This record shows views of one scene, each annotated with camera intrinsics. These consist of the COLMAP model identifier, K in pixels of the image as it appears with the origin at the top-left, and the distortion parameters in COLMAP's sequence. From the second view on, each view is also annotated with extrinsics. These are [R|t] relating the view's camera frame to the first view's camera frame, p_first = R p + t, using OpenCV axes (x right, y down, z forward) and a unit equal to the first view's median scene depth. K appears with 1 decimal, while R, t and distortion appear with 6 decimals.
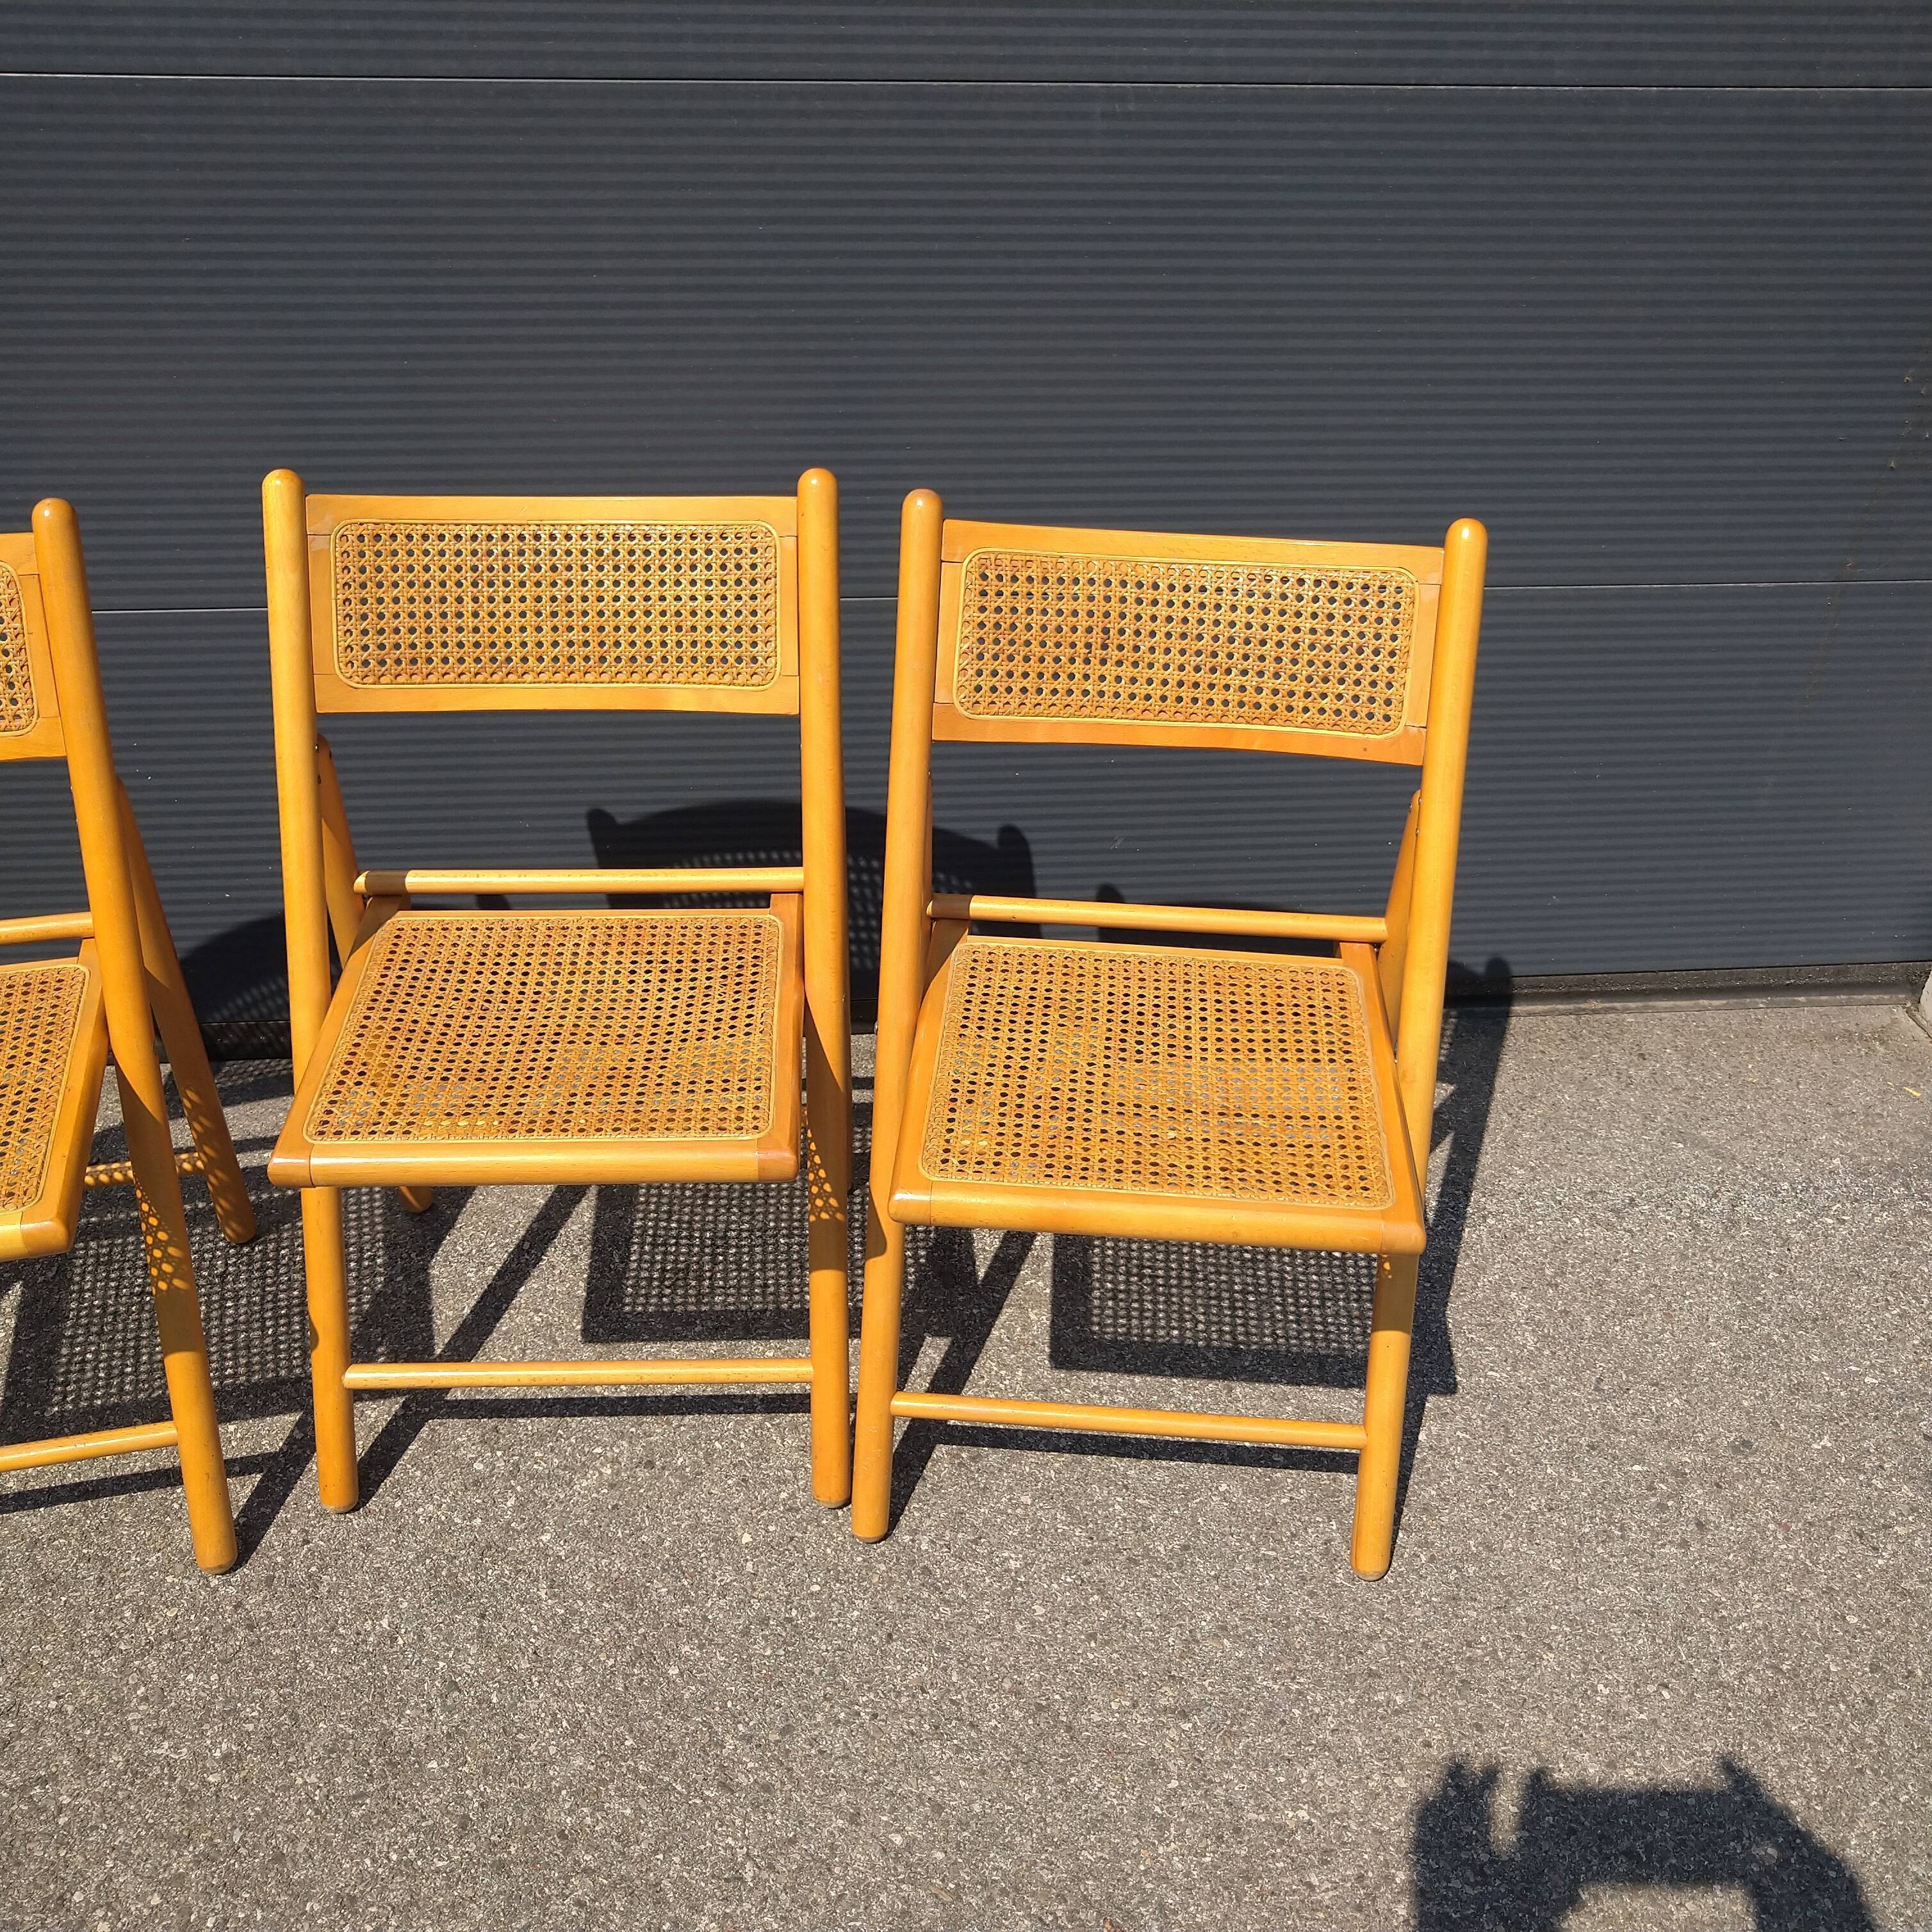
lens RADIAL K [[2000.9, 0, 920.4], [0, 2000.9, 966.8], [0, 0, 1]] dist [-0.009741, 0.000000]
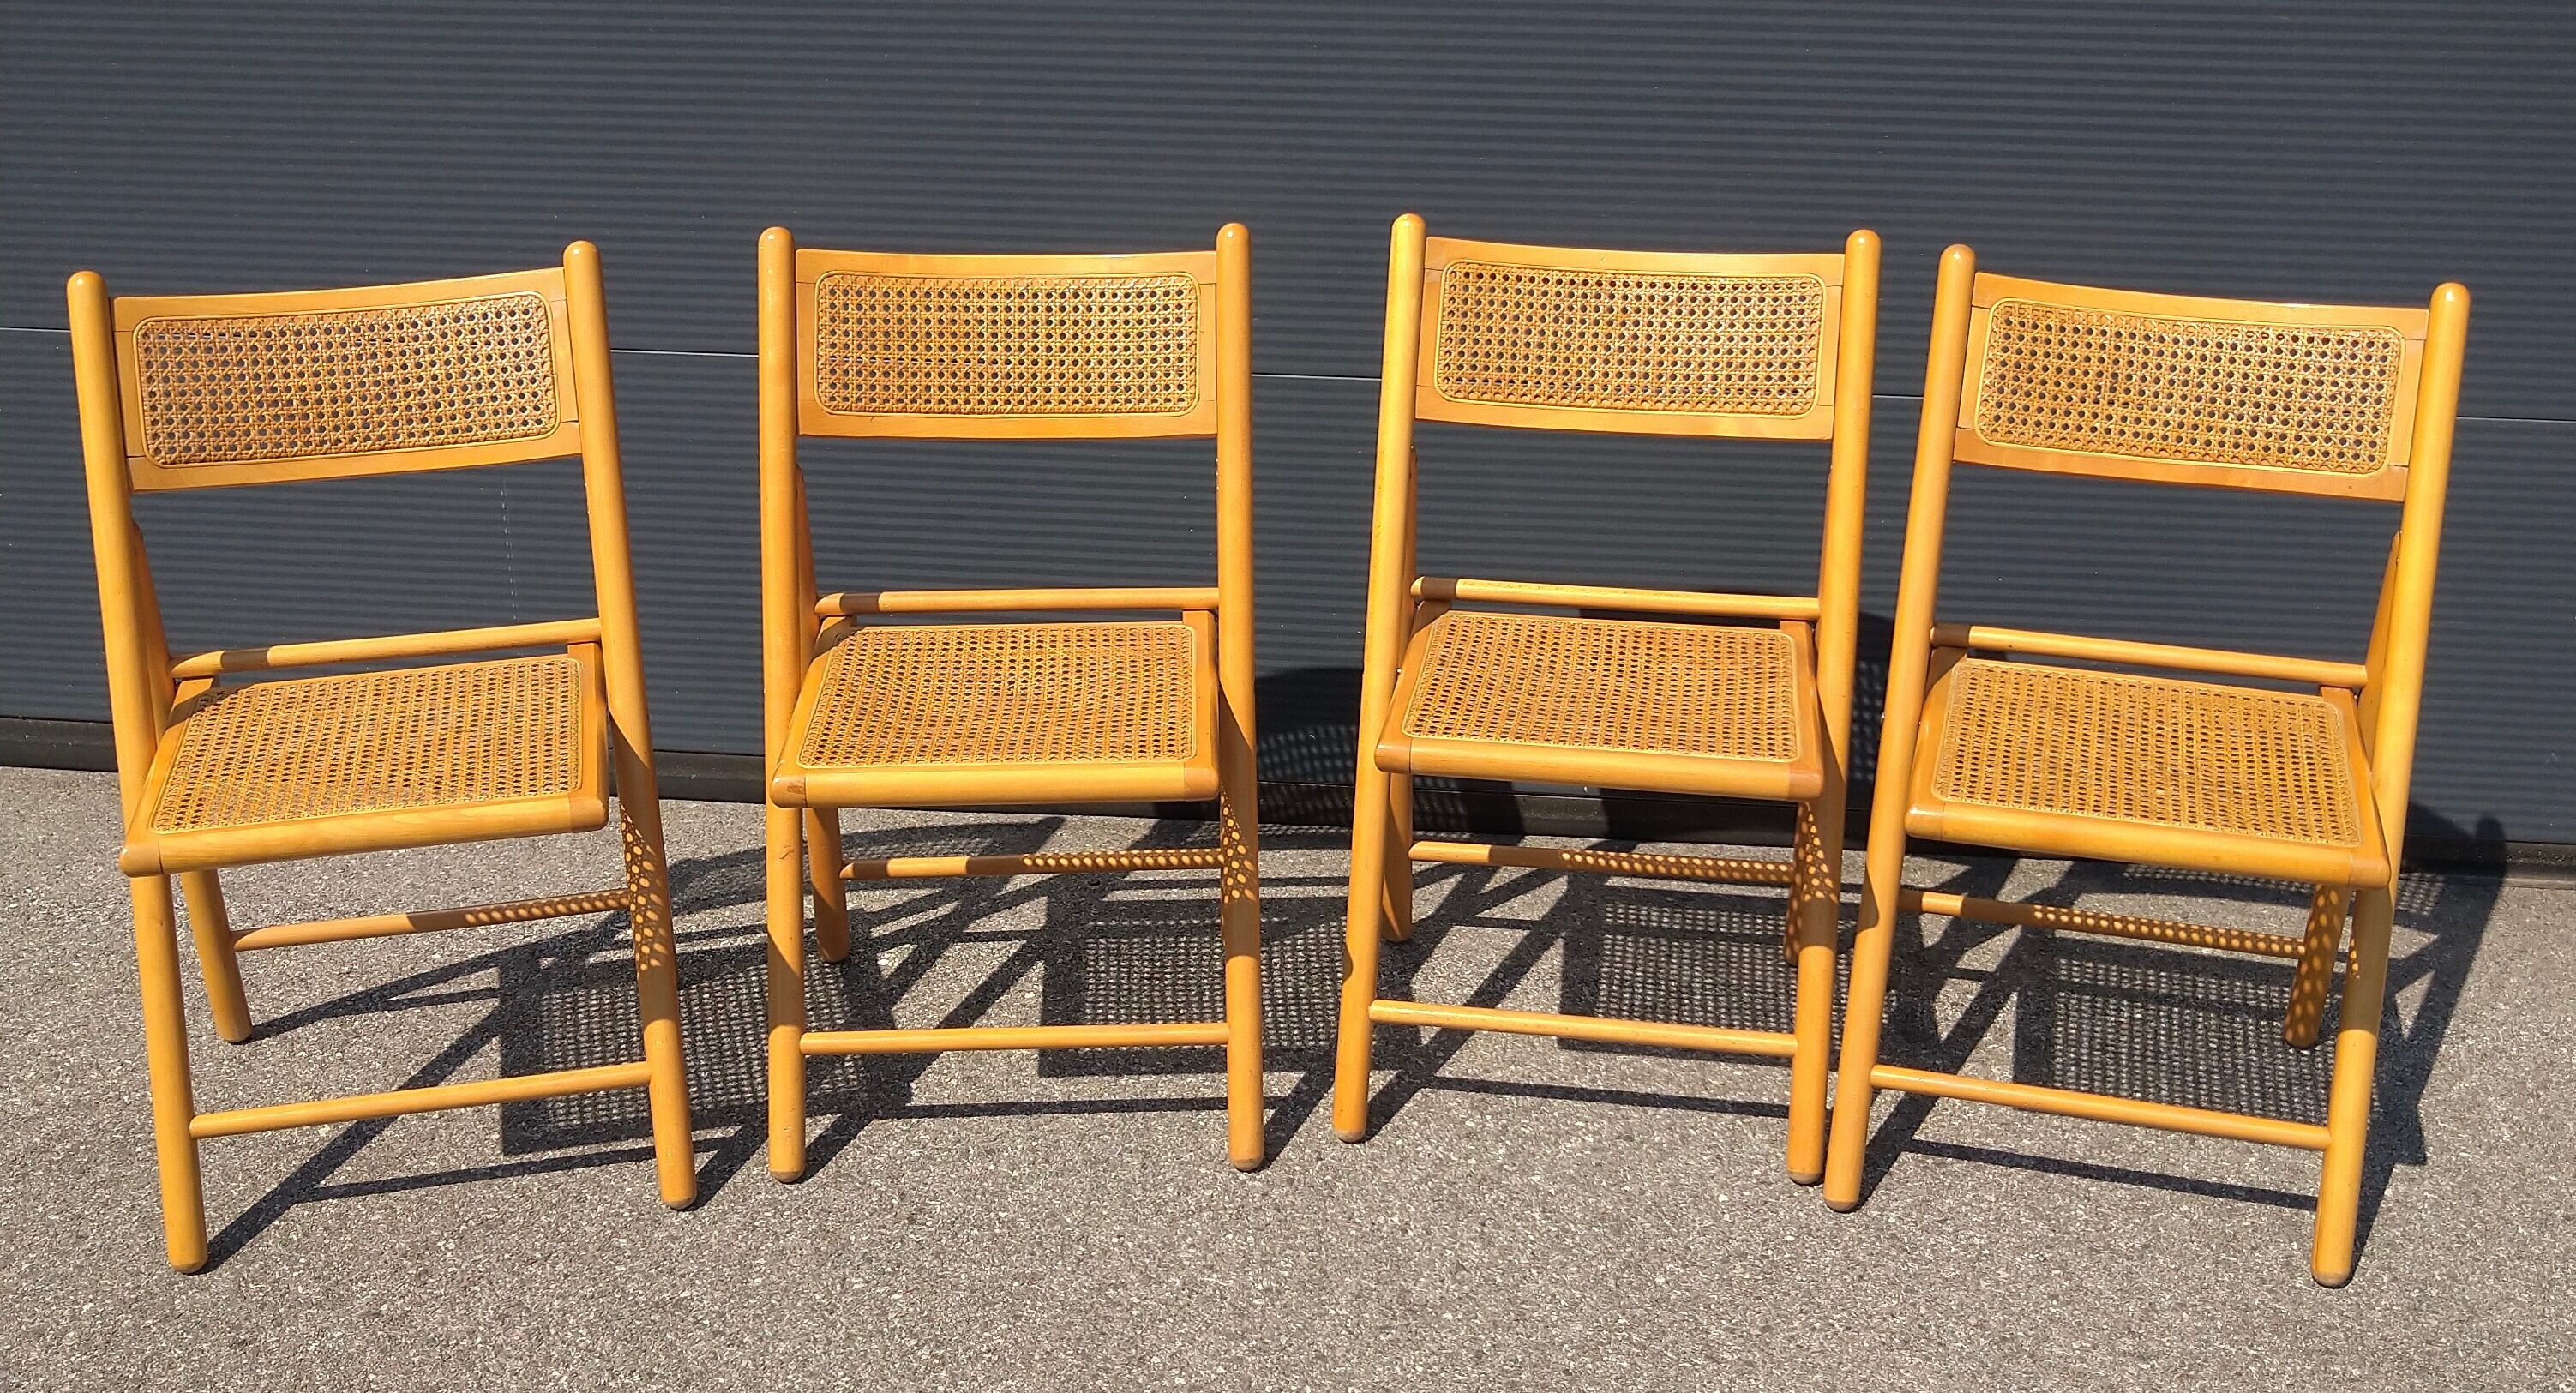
lens RADIAL K [[2629.4, 0, 1292.2], [0, 2629.4, 755.5], [0, 0, 1]] dist [-0.014054, 0.000000]
pose [[0.982811, 0.067528, -0.171818, -0.091225], [-0.094610, 0.983425, -0.154671, 0.304215], [0.158526, 0.168269, 0.972911, -0.466069]]
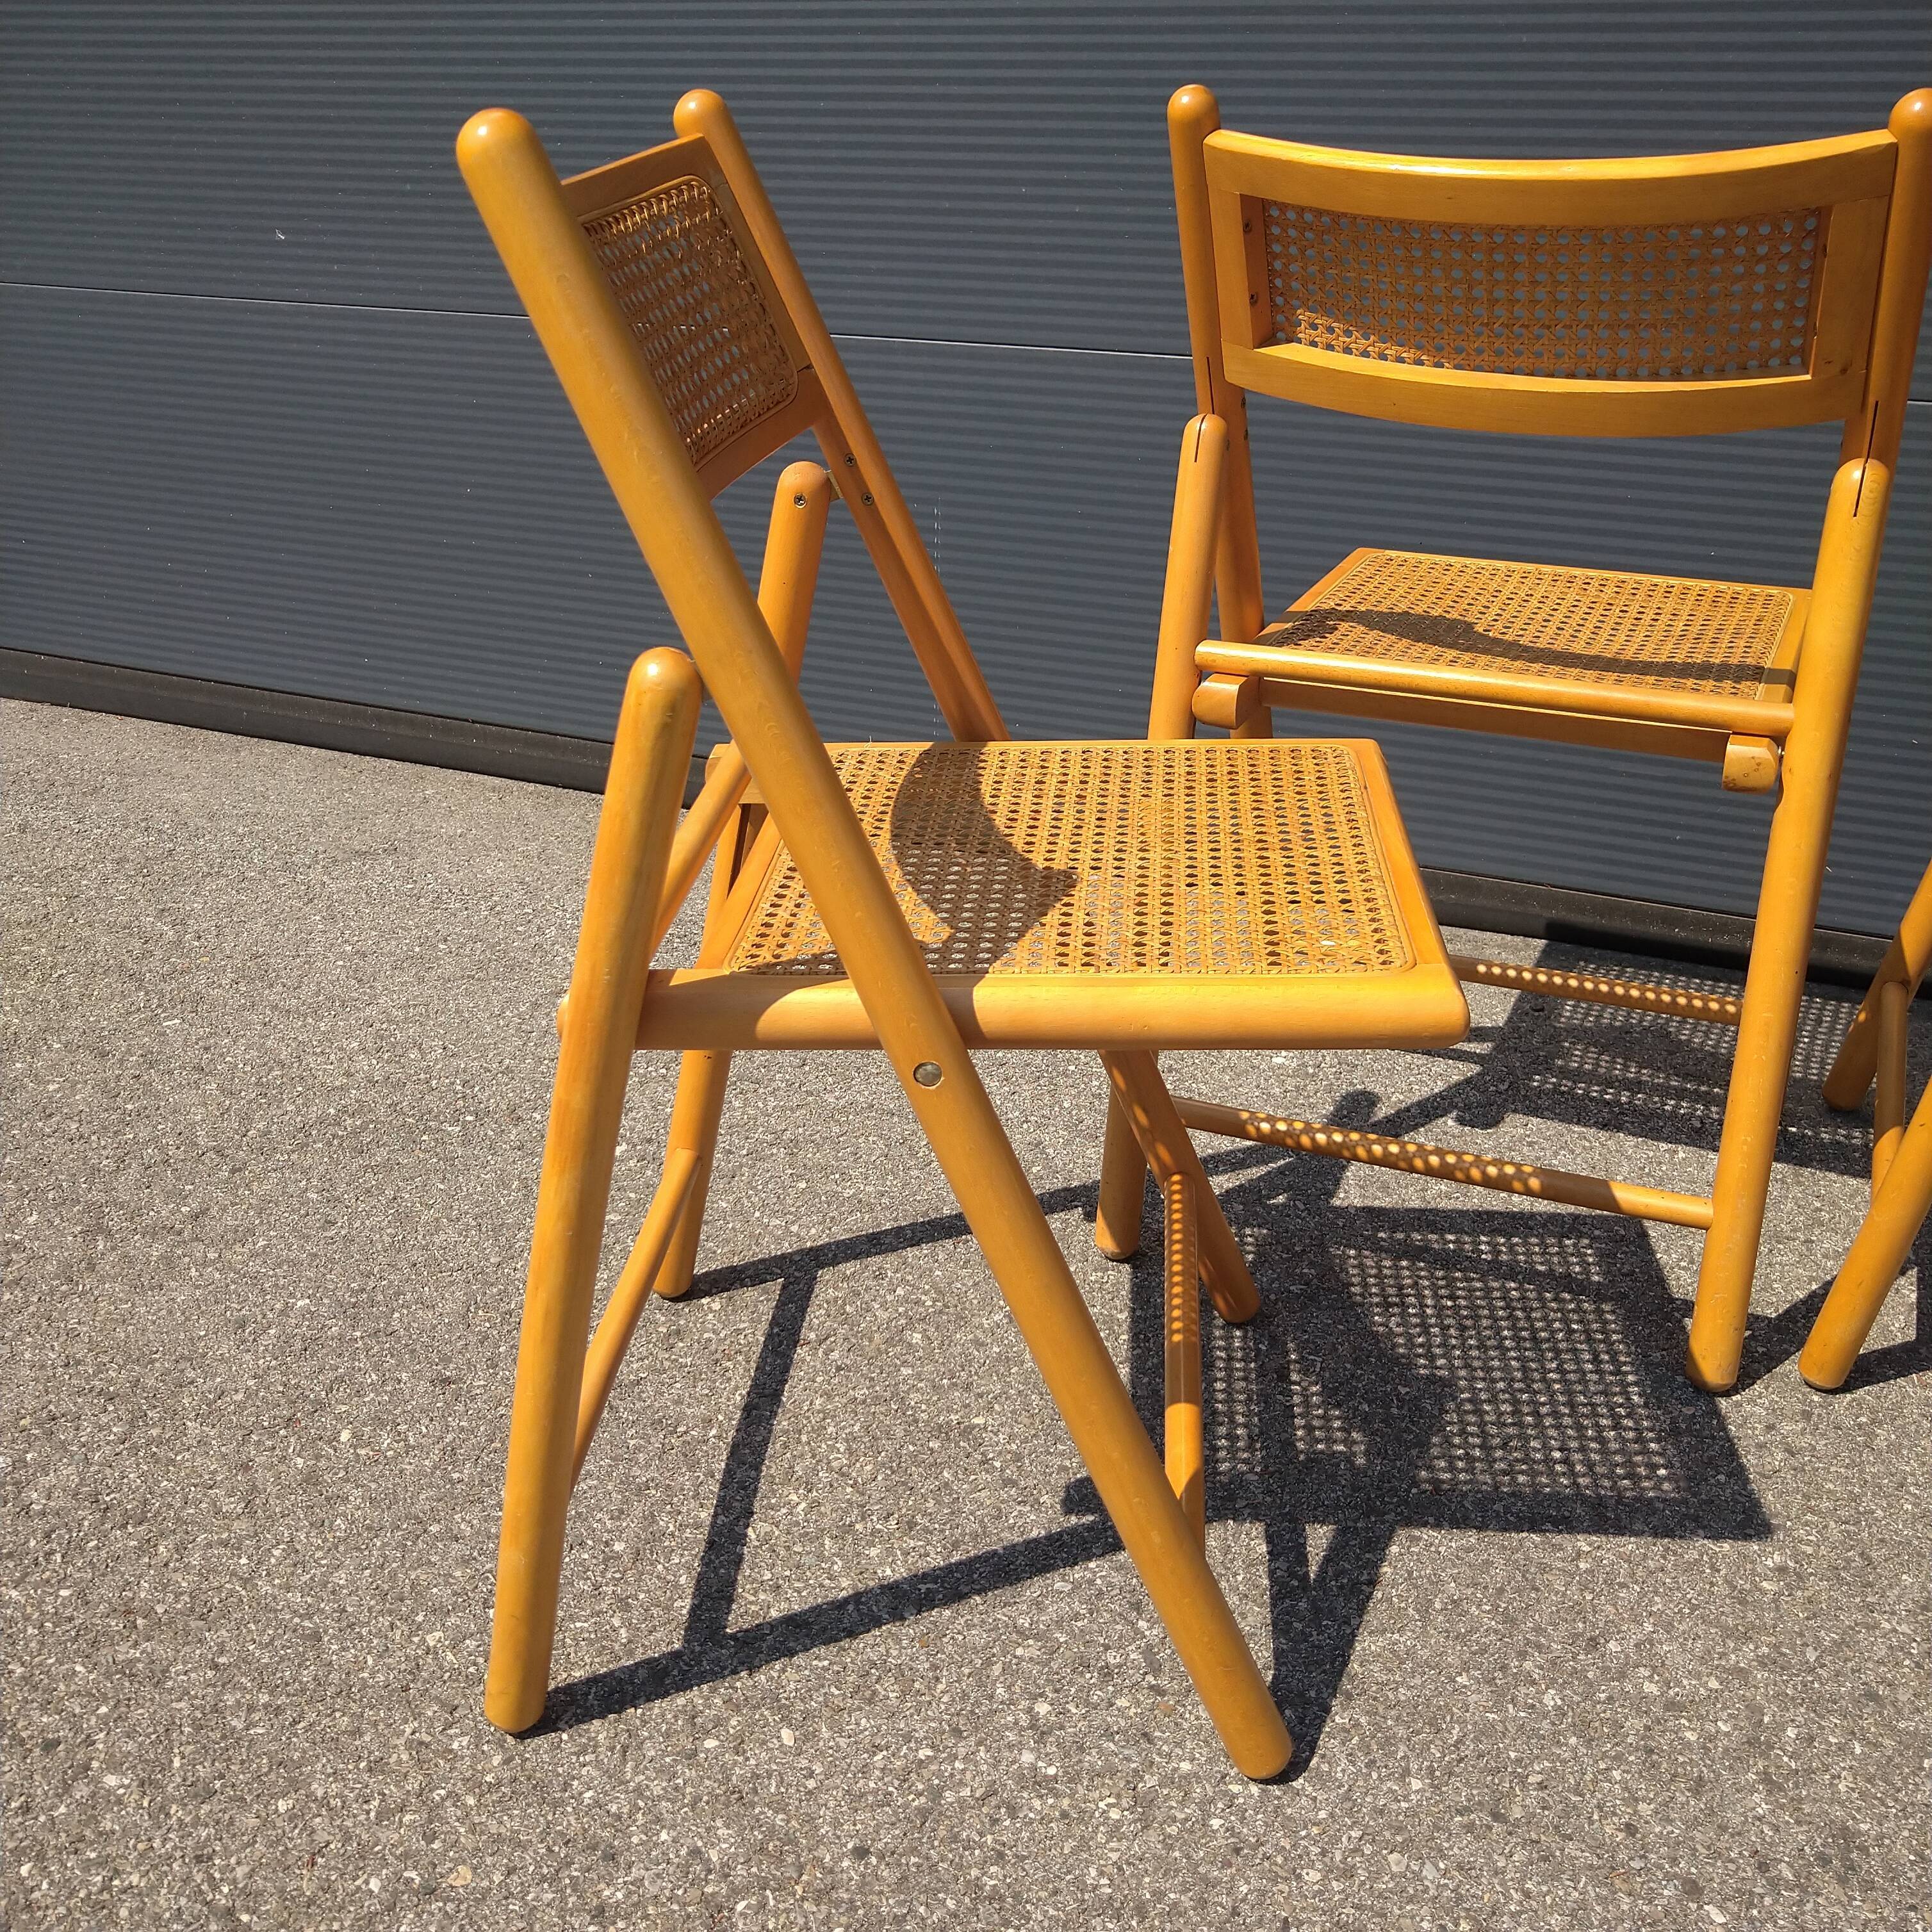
lens RADIAL K [[2000.9, 0, 1001.6], [0, 2000.9, 994.3], [0, 0, 1]] dist [-0.009741, 0.000000]
pose [[0.877031, 0.188281, -0.442004, -0.291077], [-0.257919, 0.960711, -0.102532, 0.314930], [0.405333, 0.203925, 0.891134, 0.126055]]
